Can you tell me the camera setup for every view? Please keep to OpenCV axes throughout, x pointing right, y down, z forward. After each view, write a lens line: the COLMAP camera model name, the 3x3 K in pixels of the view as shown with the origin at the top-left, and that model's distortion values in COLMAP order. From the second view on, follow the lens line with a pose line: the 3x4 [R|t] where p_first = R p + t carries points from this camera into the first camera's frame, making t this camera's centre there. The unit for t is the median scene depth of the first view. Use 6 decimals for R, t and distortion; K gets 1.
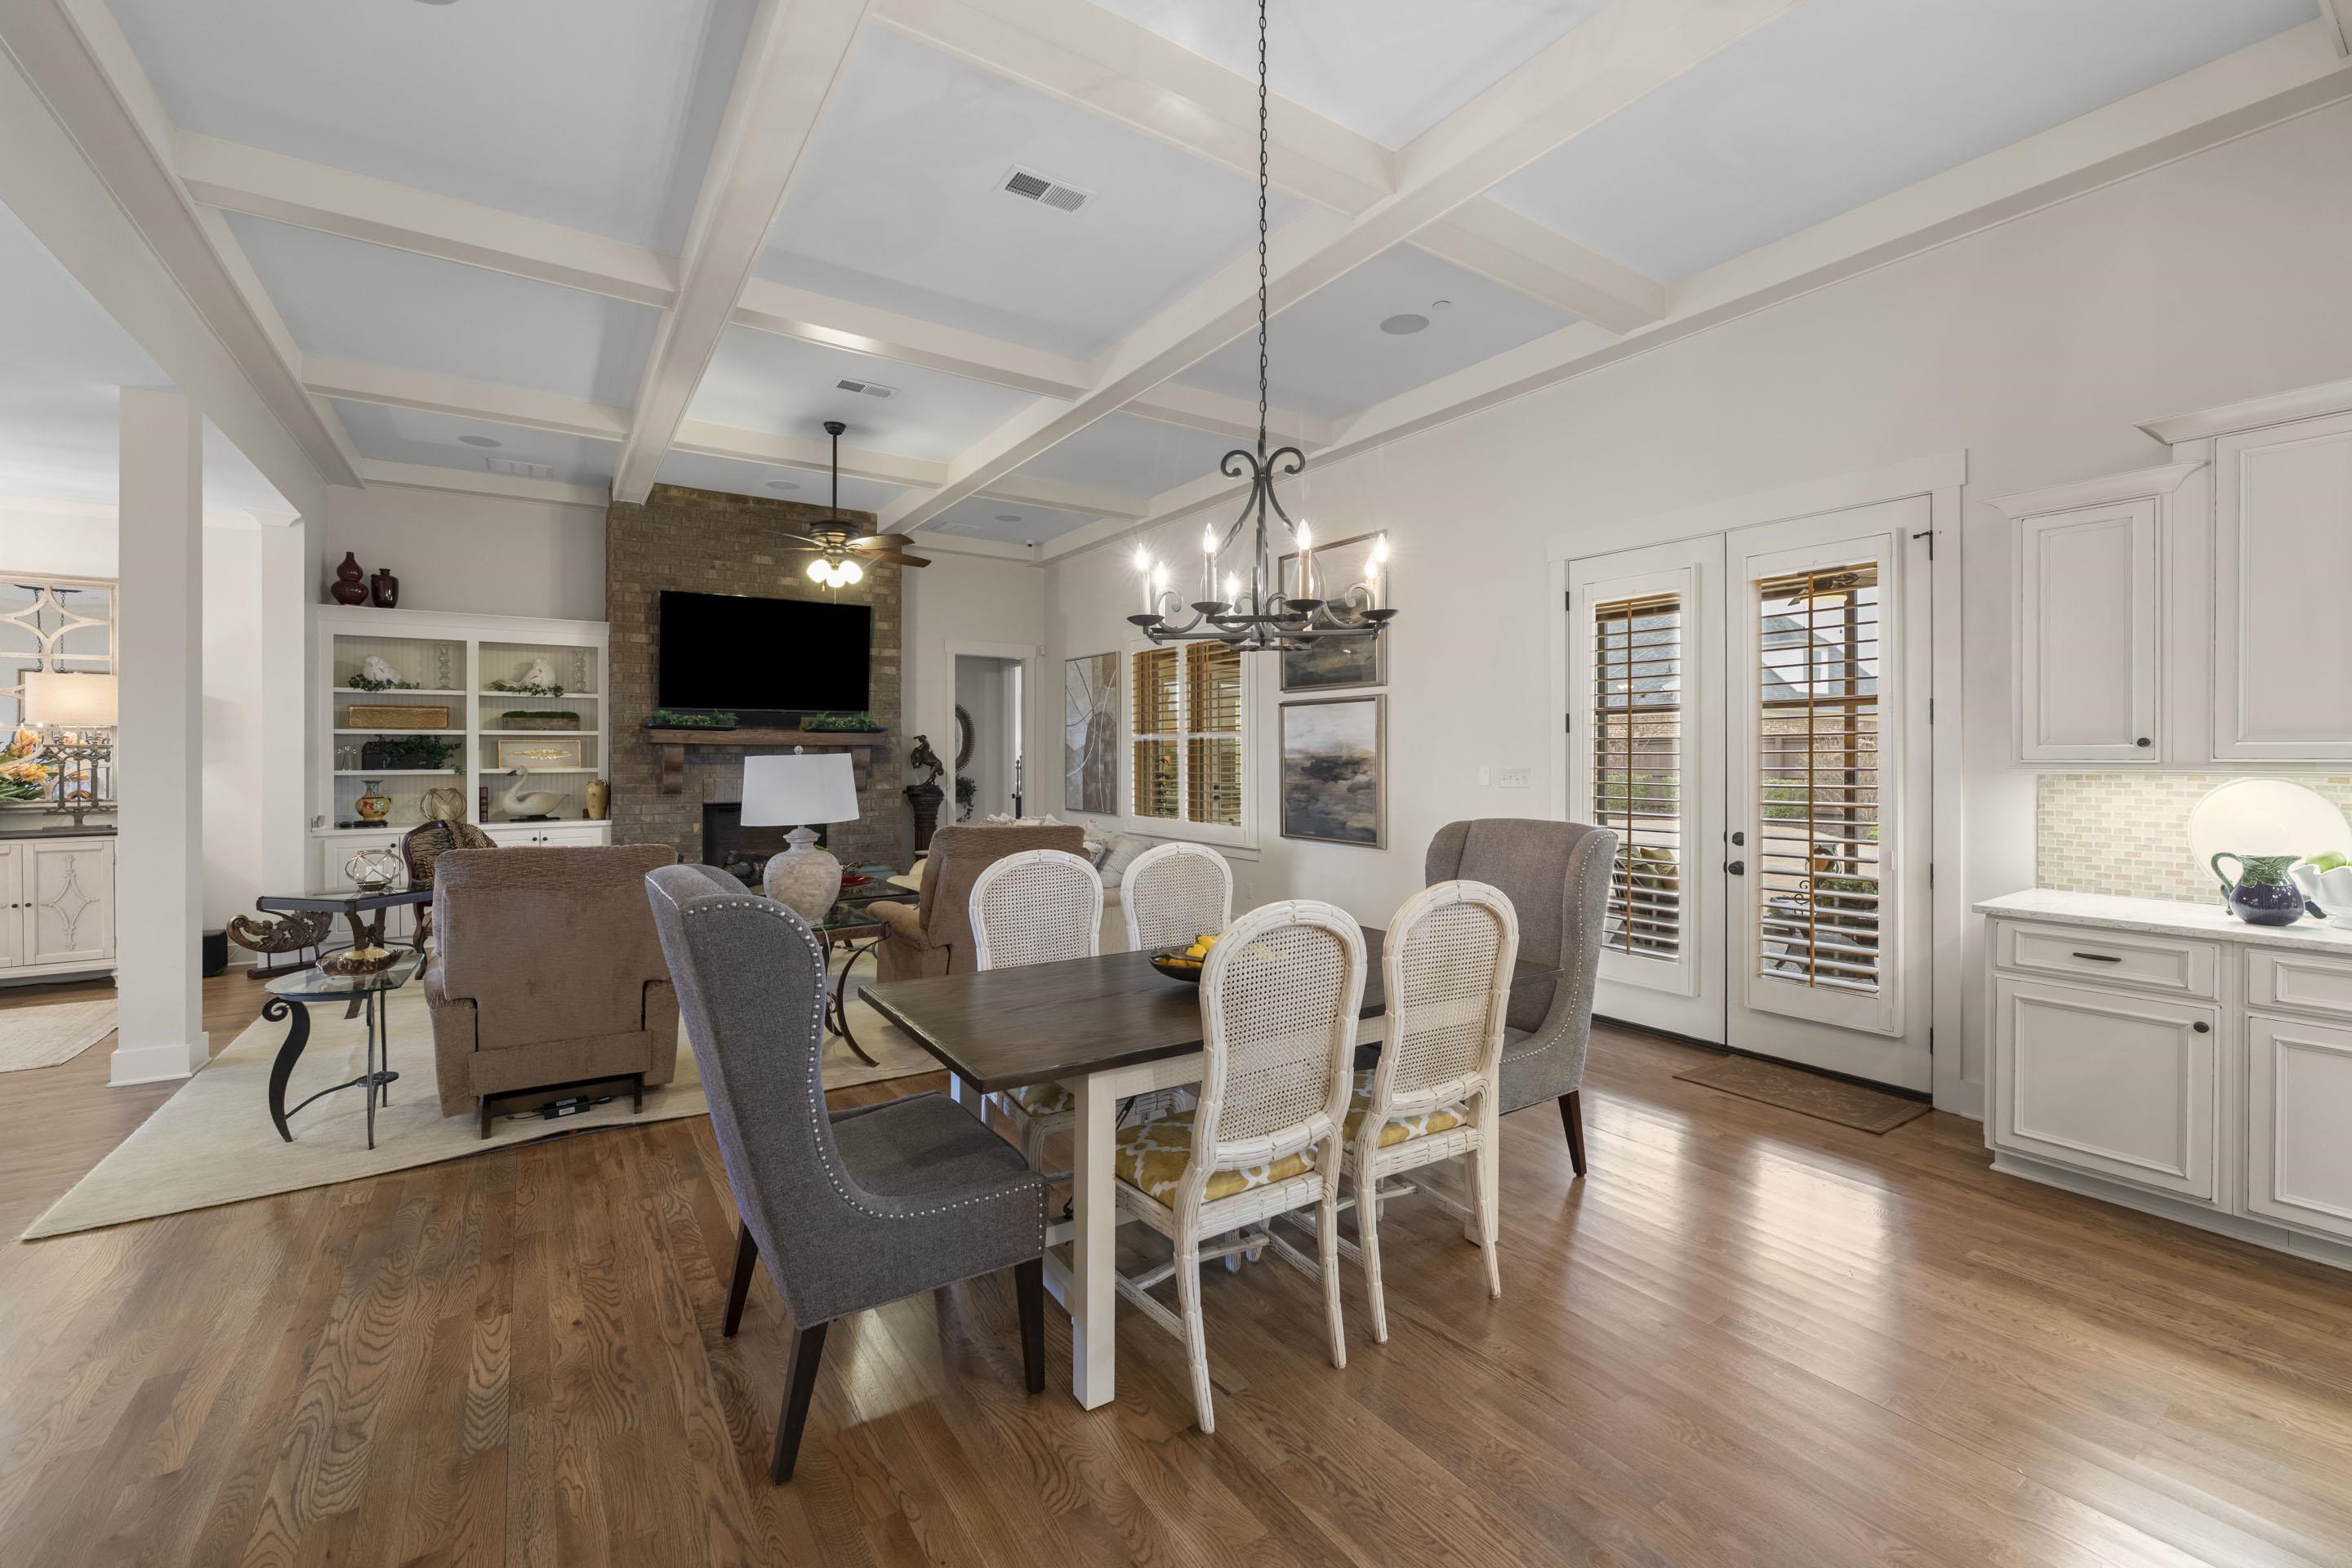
lens RADIAL K [[953.2, 0, 1171.0], [0, 953.2, 756.8], [0, 0, 1]] dist [-0.004265, -0.000128]
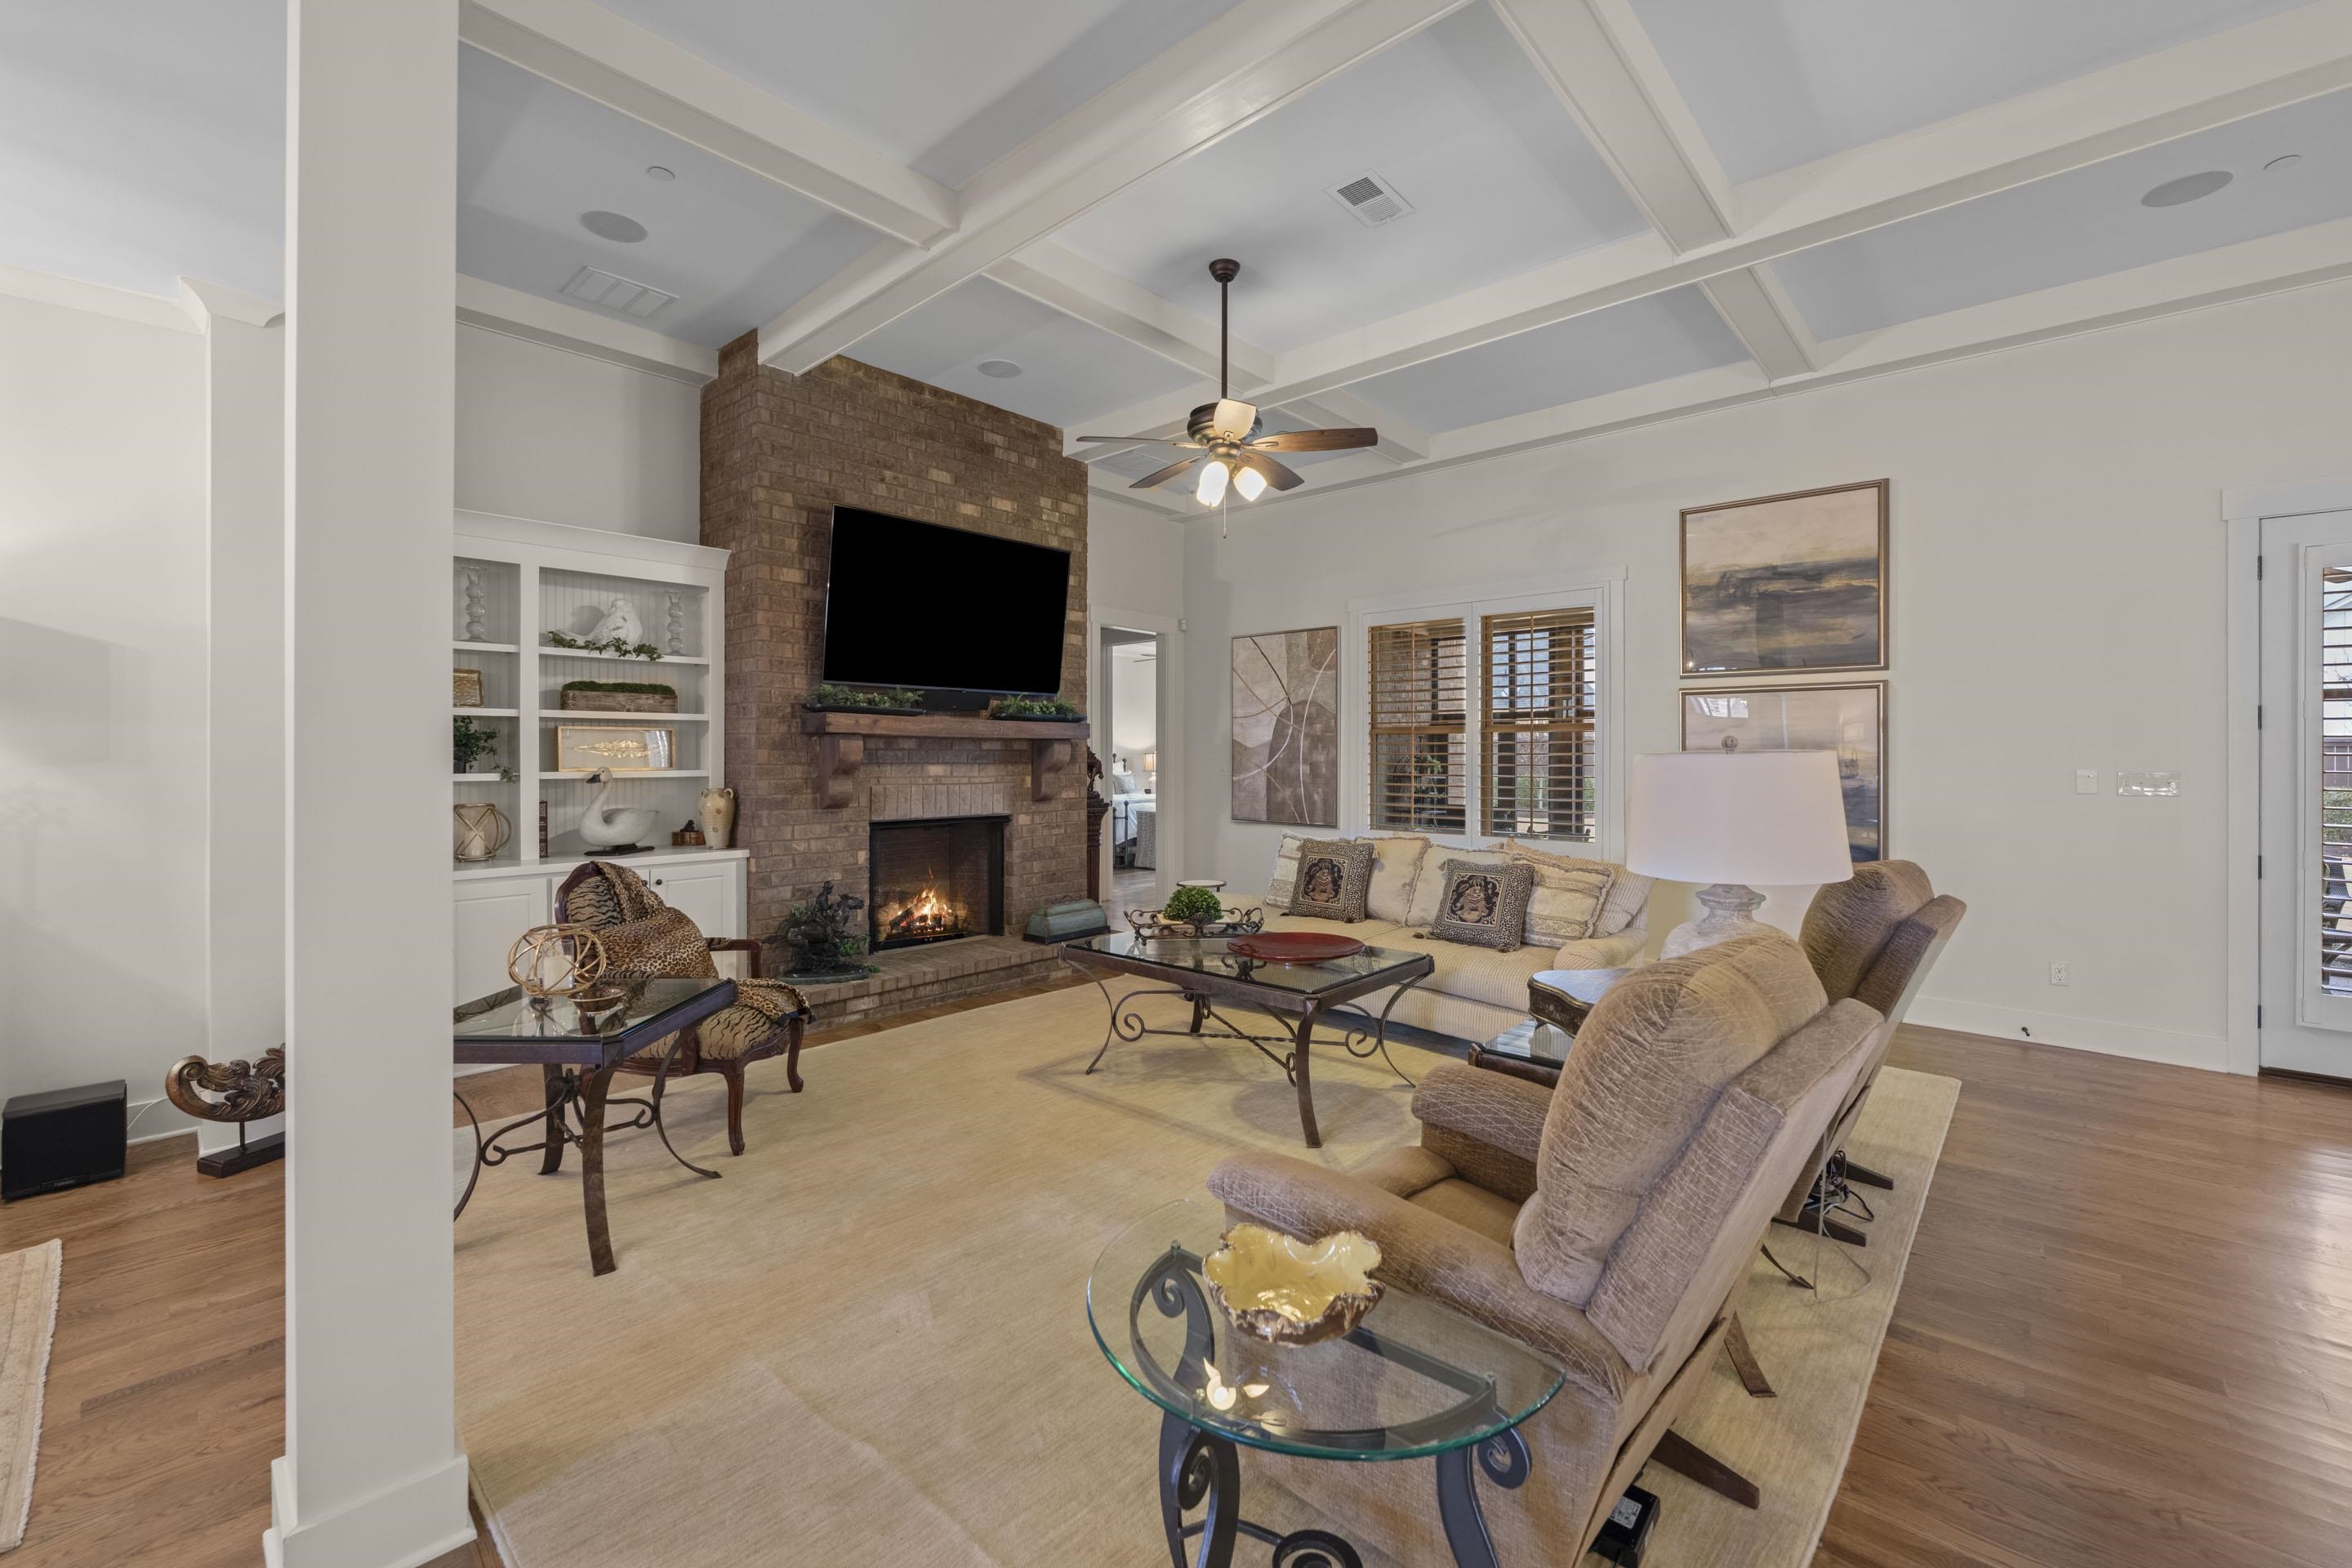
lens RADIAL K [[953.2, 0, 1171.0], [0, 953.2, 756.8], [0, 0, 1]] dist [-0.004265, -0.000128]
pose [[0.972055, 0.002599, 0.234739, -0.451039], [-0.002515, 0.999997, -0.000657, 0.002034], [-0.234740, 0.000048, 0.972058, 0.285996]]
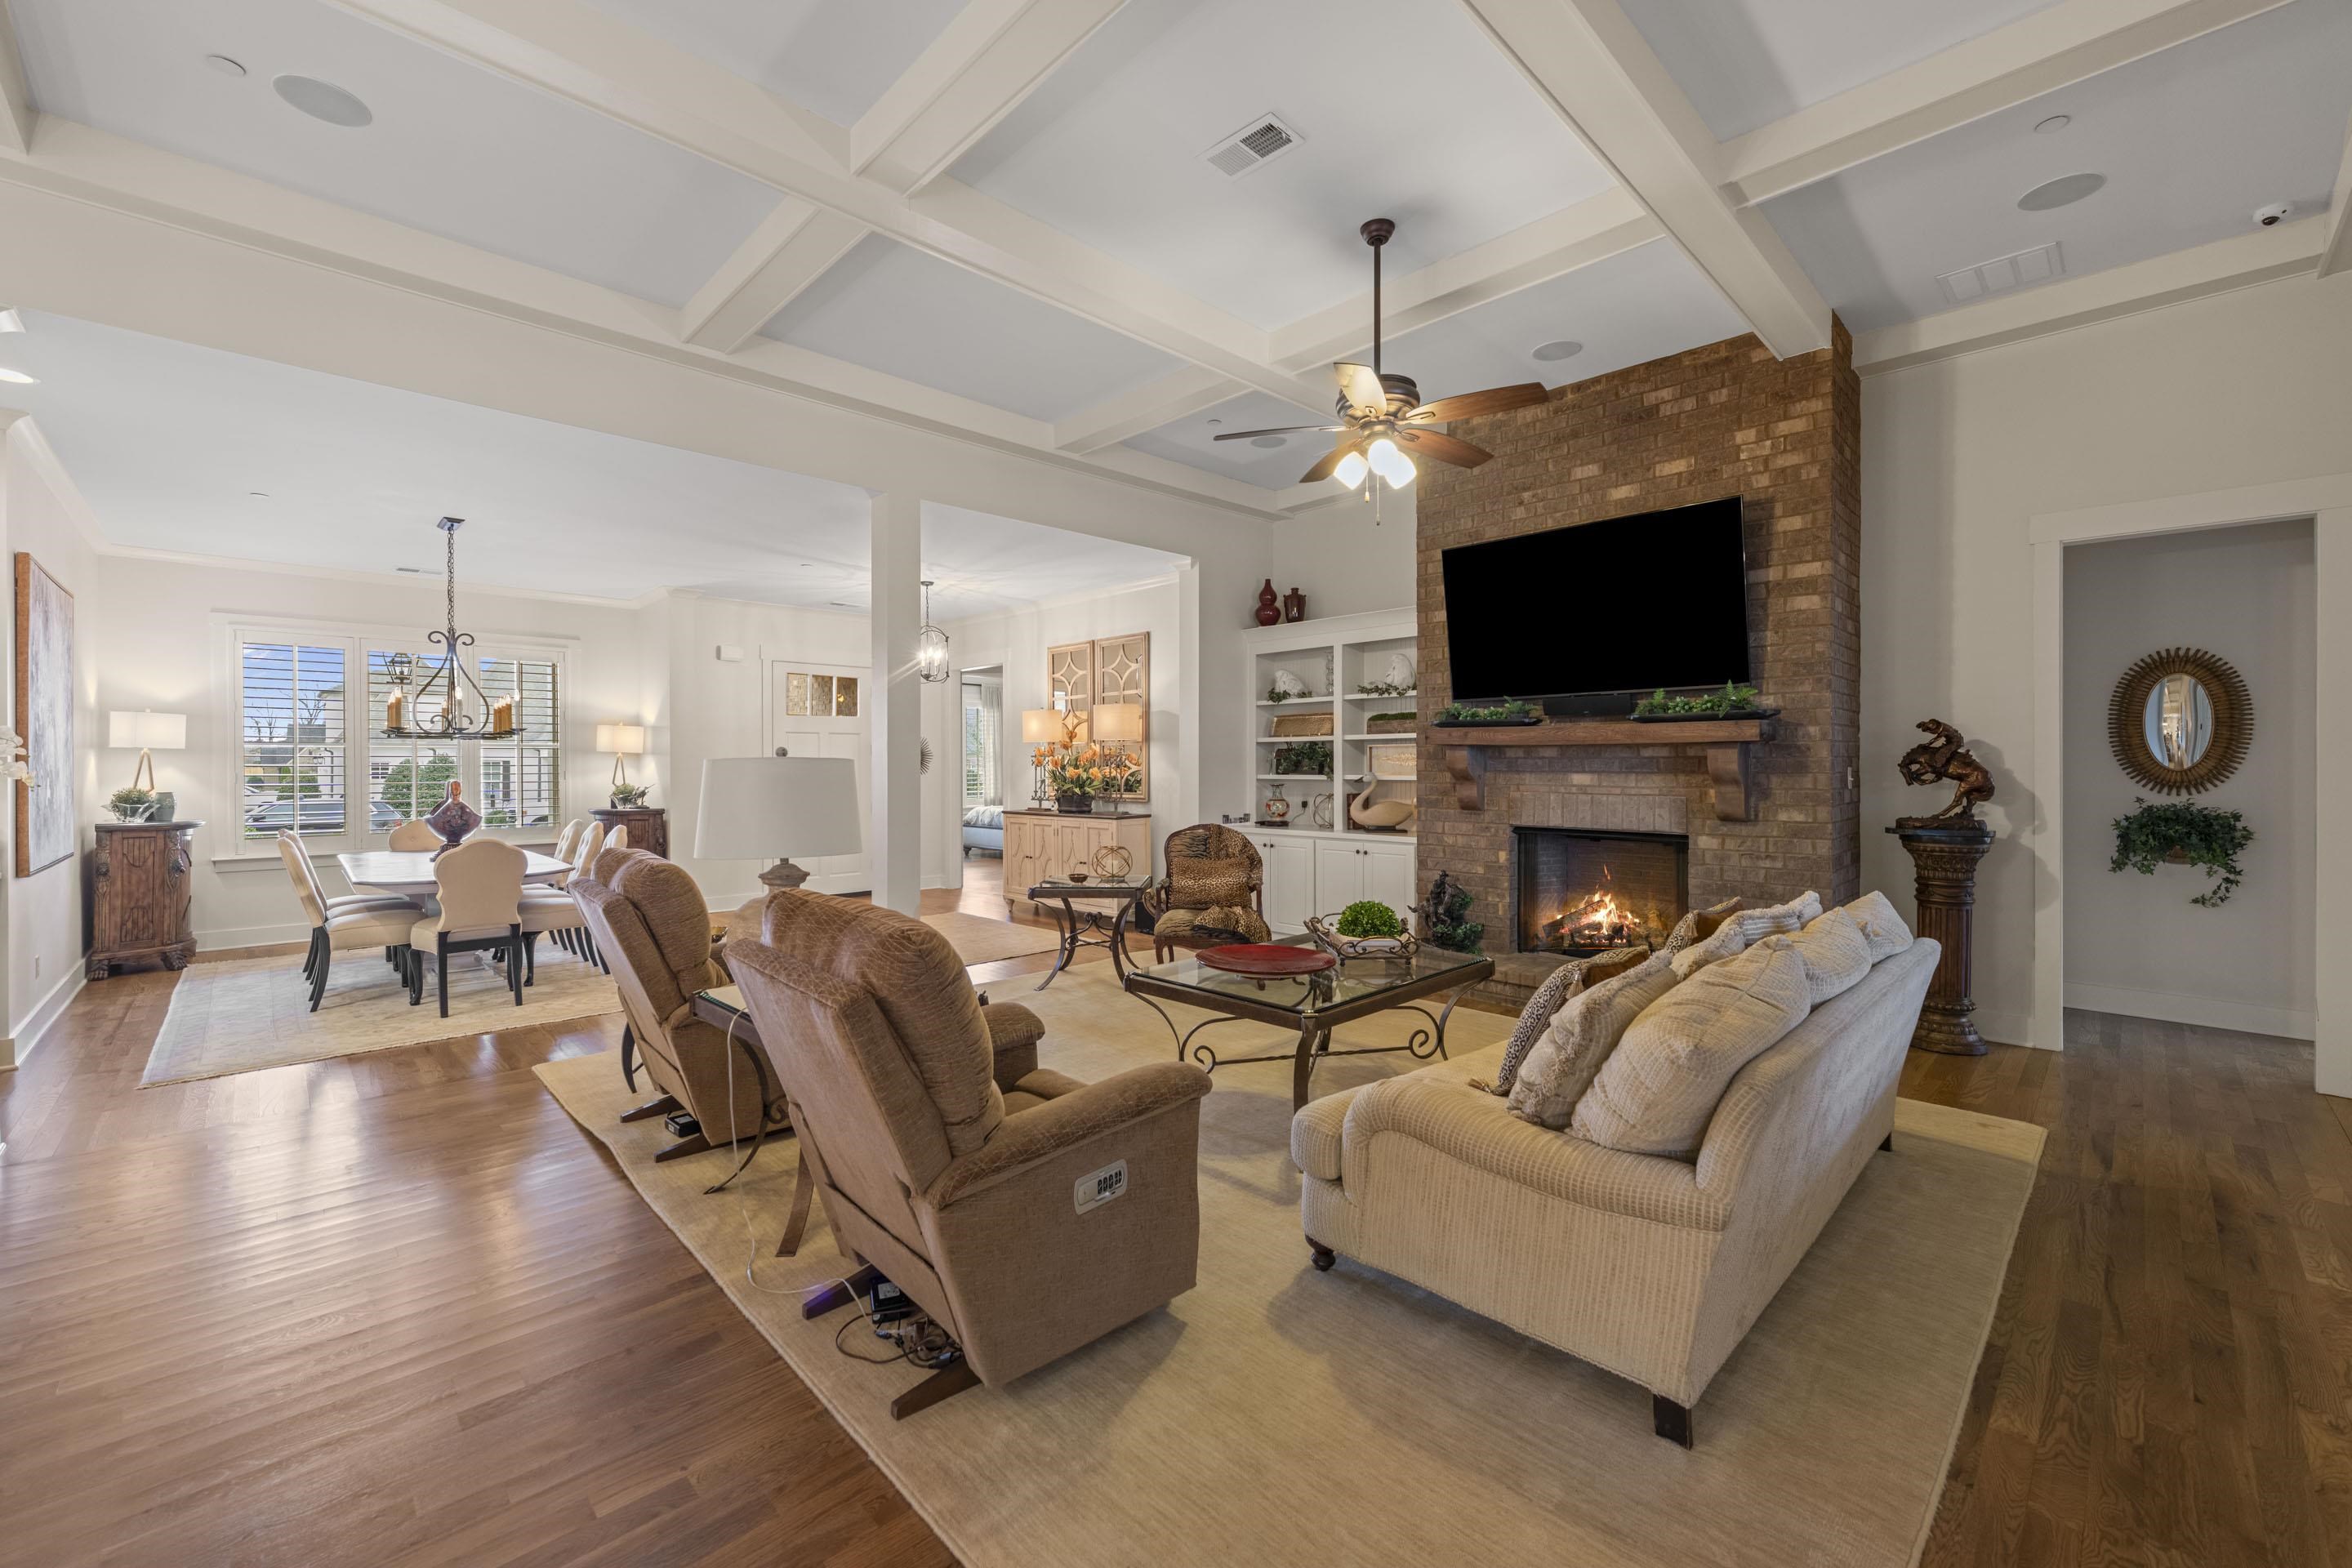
lens RADIAL K [[950.4, 0, 1175.3], [0, 950.4, 768.2], [0, 0, 1]] dist [-0.004567, -0.000378]
pose [[0.179242, 0.005331, -0.983791, 0.194068], [-0.000645, 0.999986, 0.005301, 0.000750], [0.983805, -0.000316, 0.179243, 0.623933]]
